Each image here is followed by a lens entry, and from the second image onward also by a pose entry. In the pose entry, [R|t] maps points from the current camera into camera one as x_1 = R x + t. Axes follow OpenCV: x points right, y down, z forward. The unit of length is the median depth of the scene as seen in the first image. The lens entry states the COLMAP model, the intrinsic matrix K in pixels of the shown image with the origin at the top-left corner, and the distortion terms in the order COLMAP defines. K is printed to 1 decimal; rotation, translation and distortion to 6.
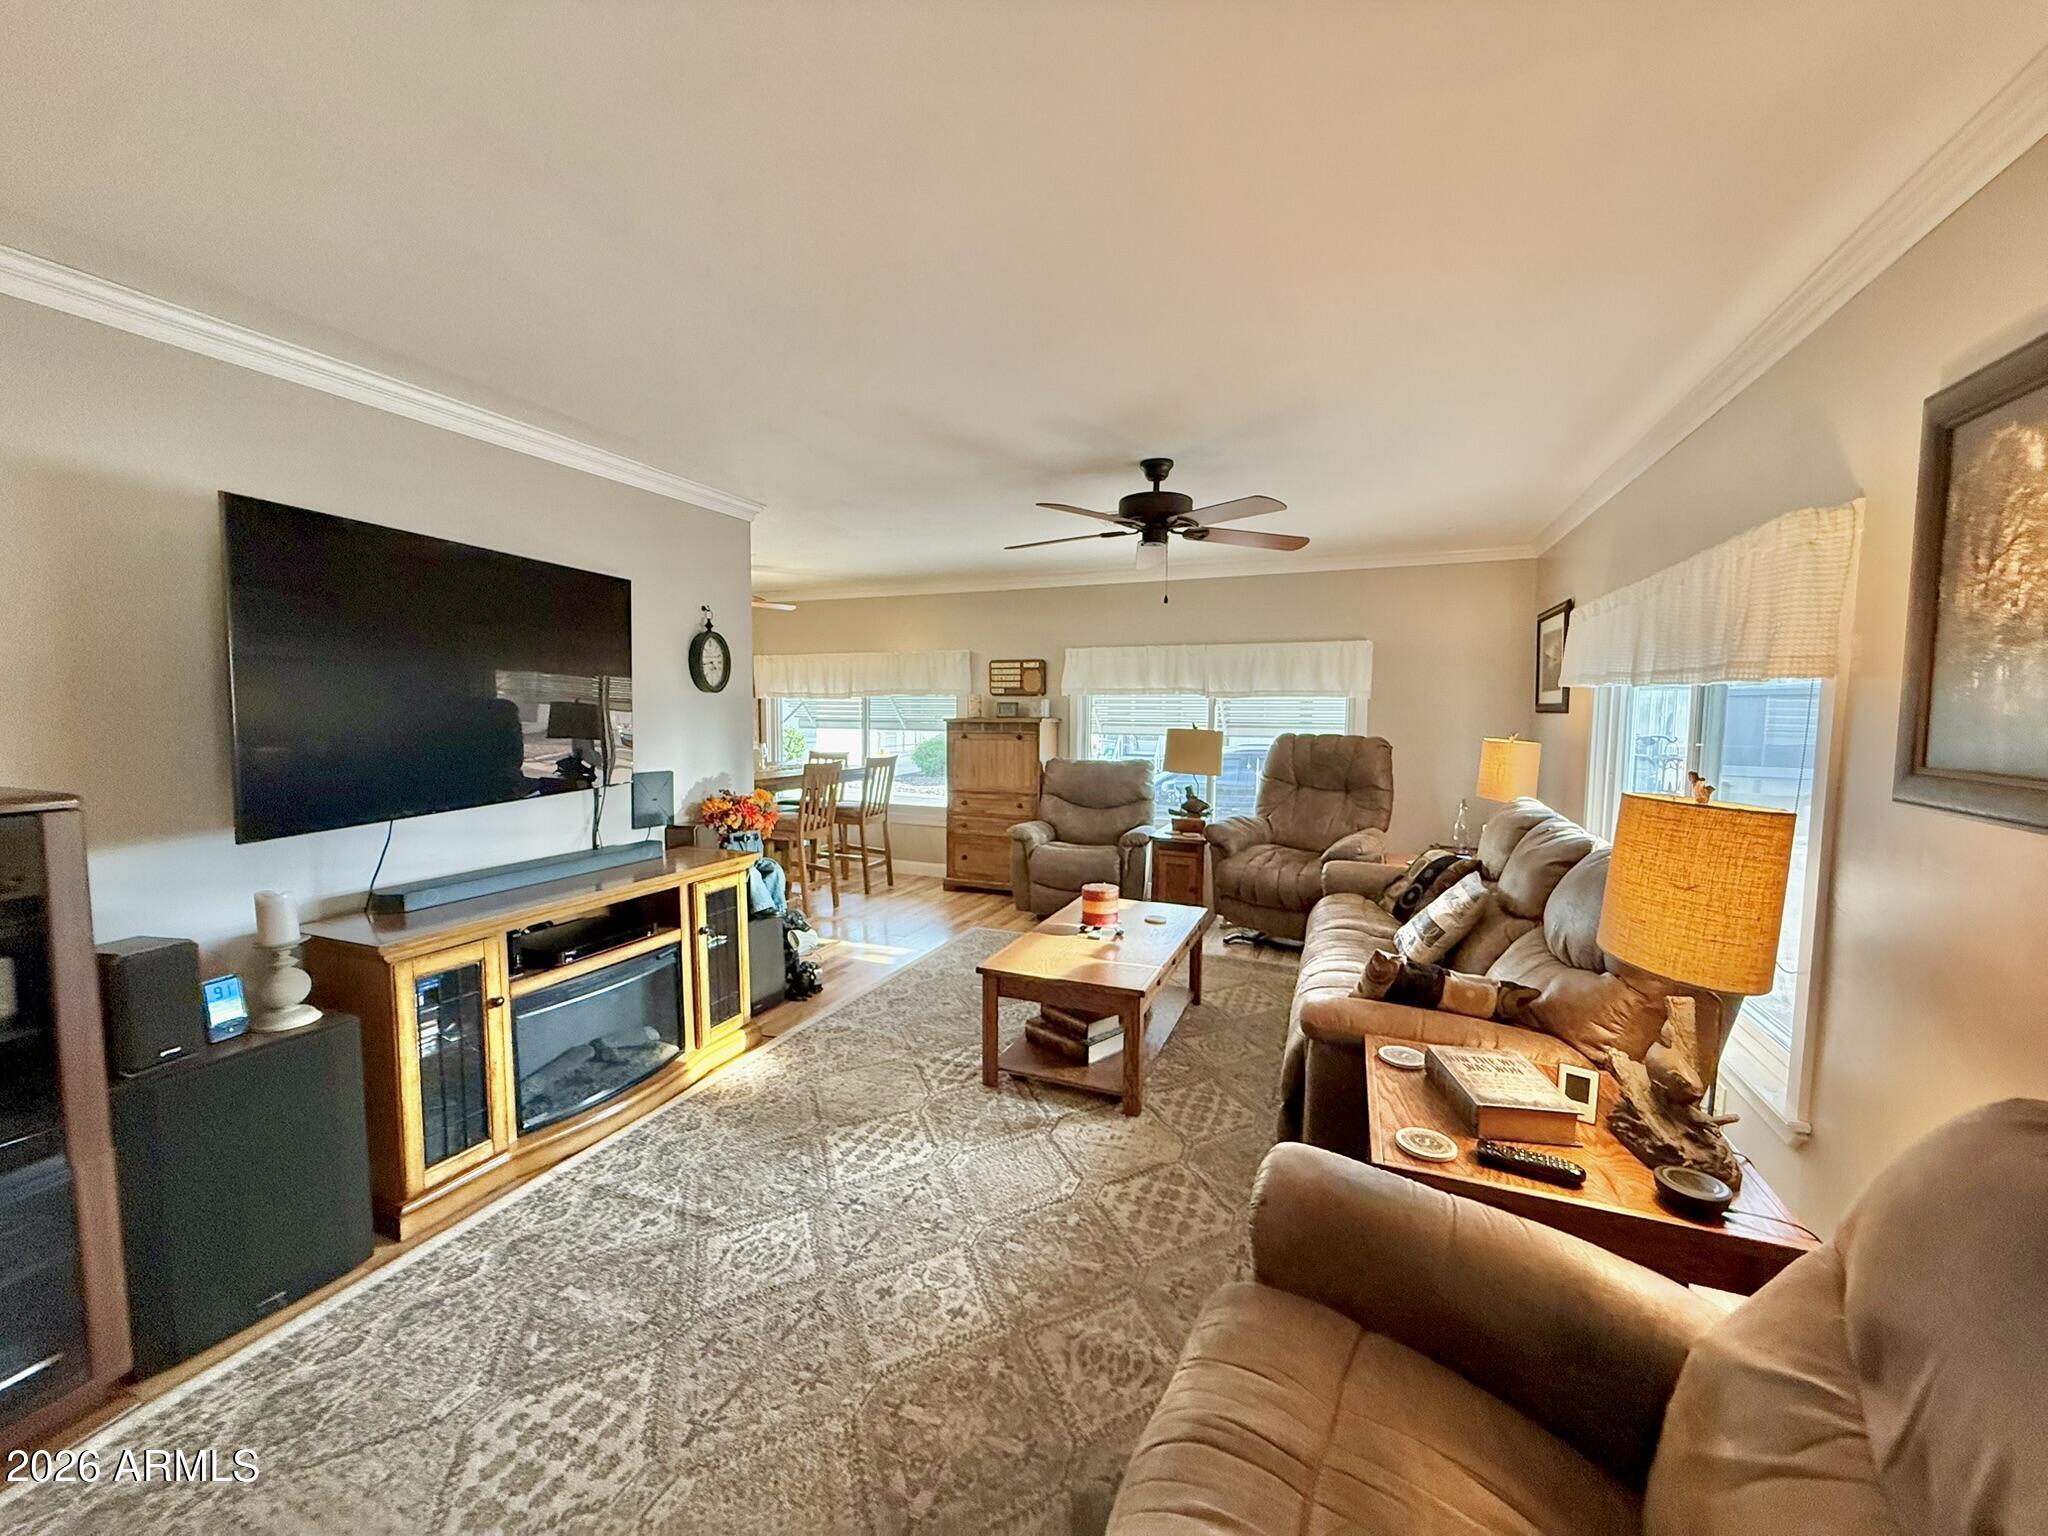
lens RADIAL K [[814.2, 0, 1021.0], [0, 814.2, 765.8], [0, 0, 1]] dist [-0.000591, -0.000110]
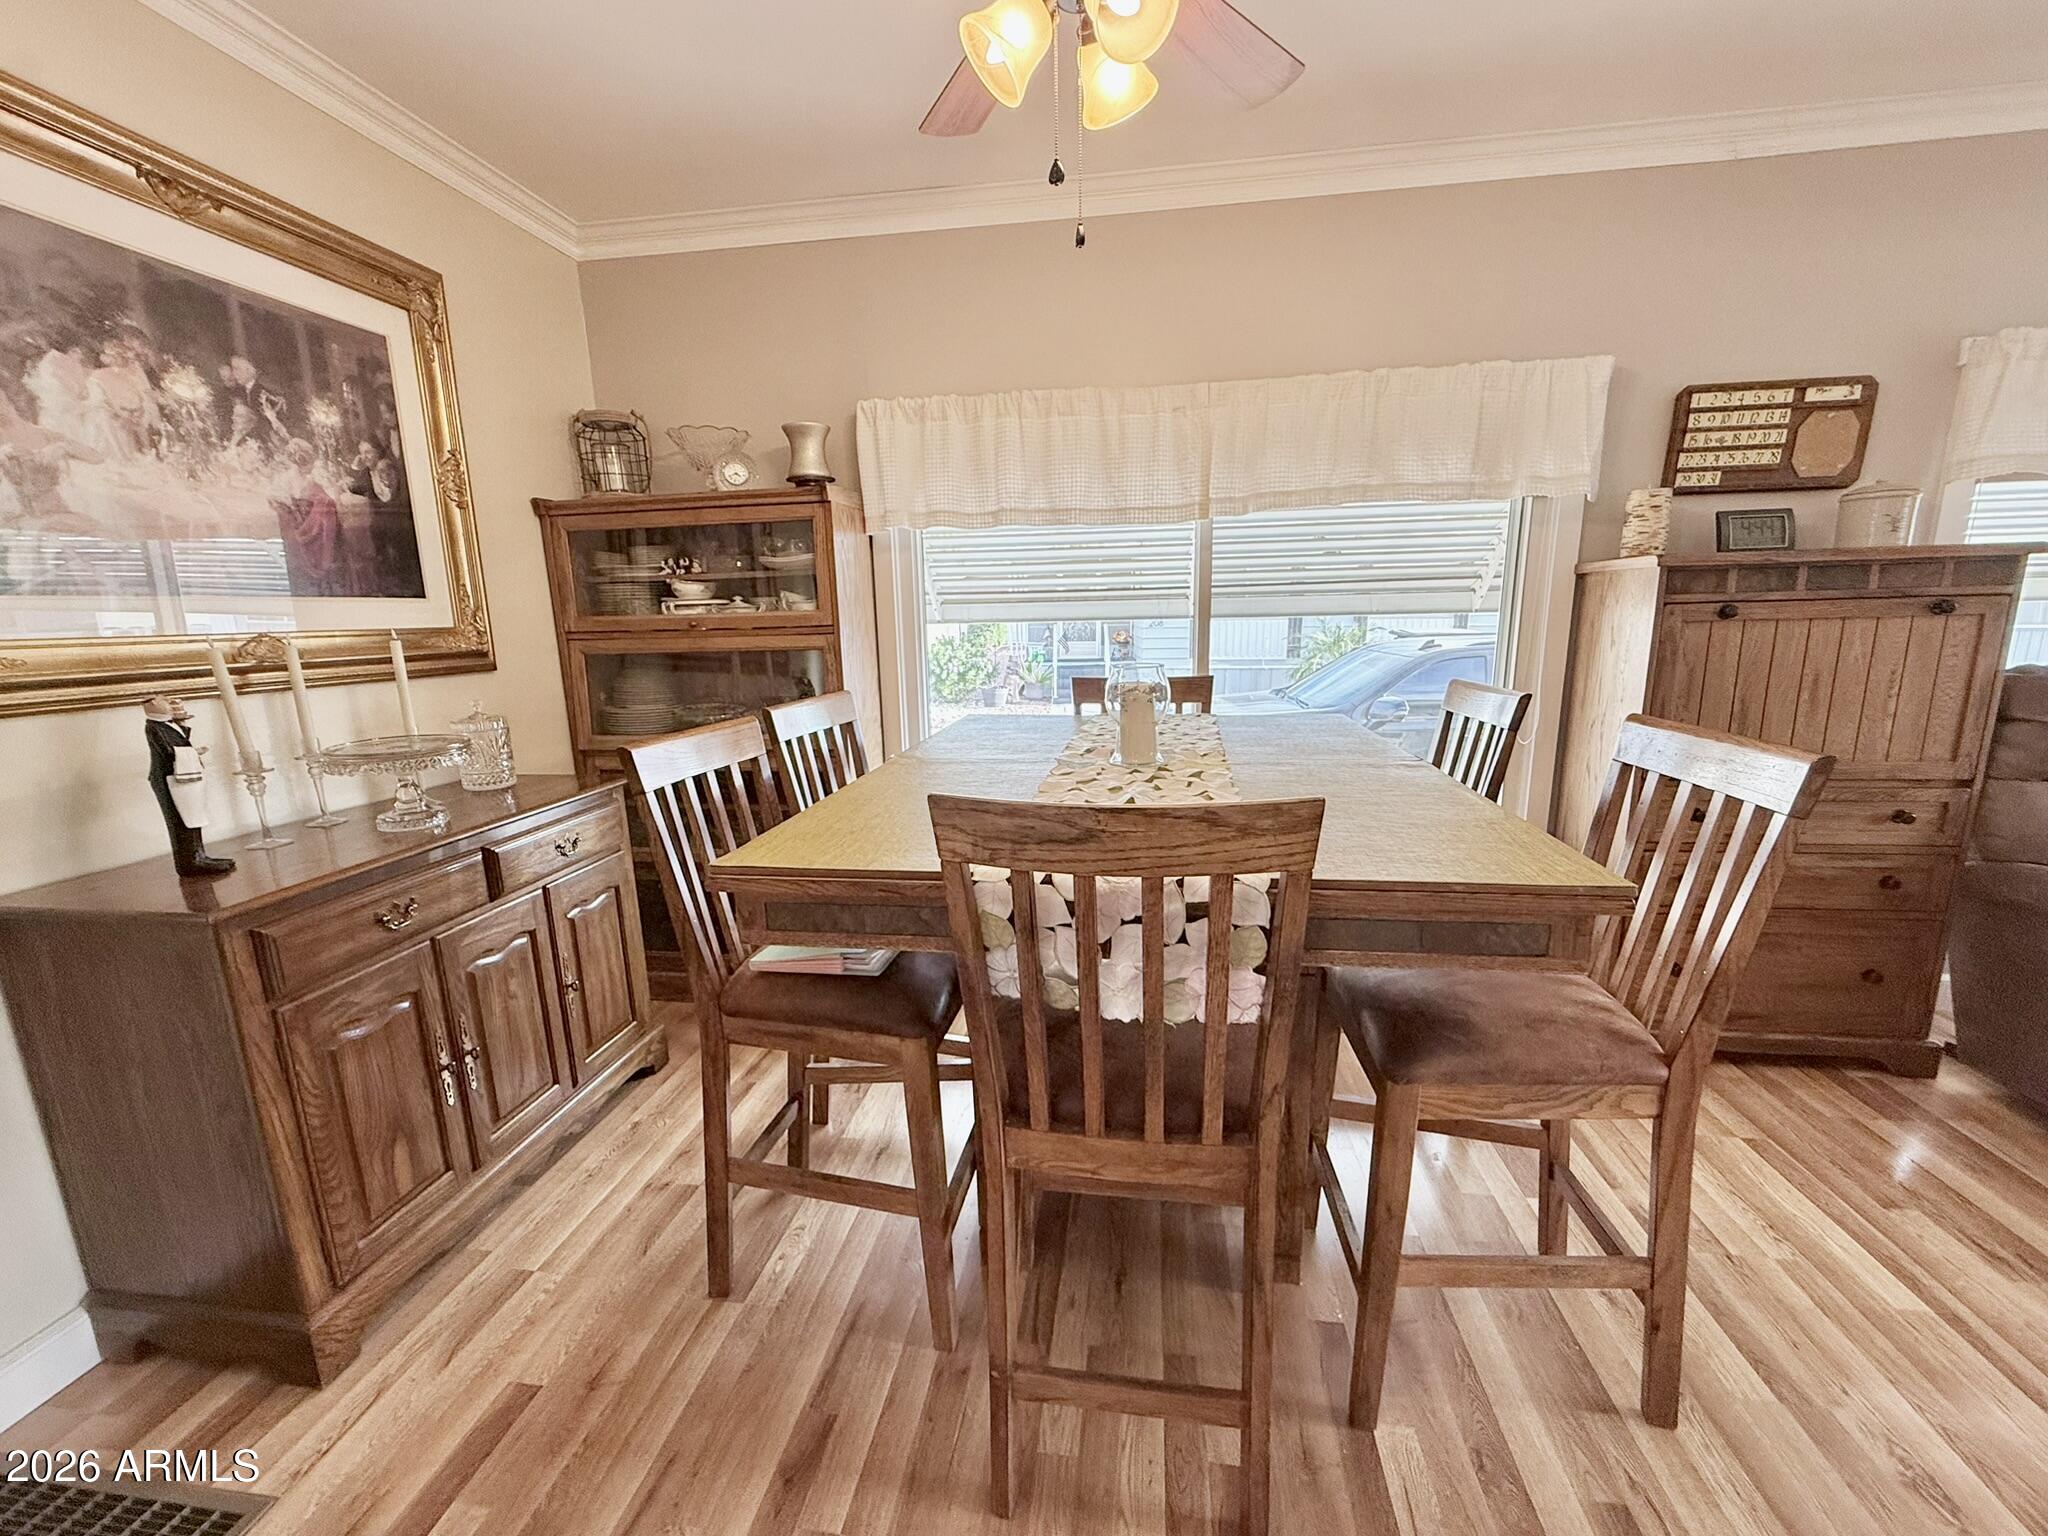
lens RADIAL K [[858.7, 0, 1029.2], [0, 858.7, 795.2], [0, 0, 1]] dist [0.000714, -0.000039]
pose [[0.968332, -0.082089, 0.235784, -0.774871], [0.049134, 0.988590, 0.142393, -0.049354], [-0.244782, -0.126298, 0.961317, 1.352083]]
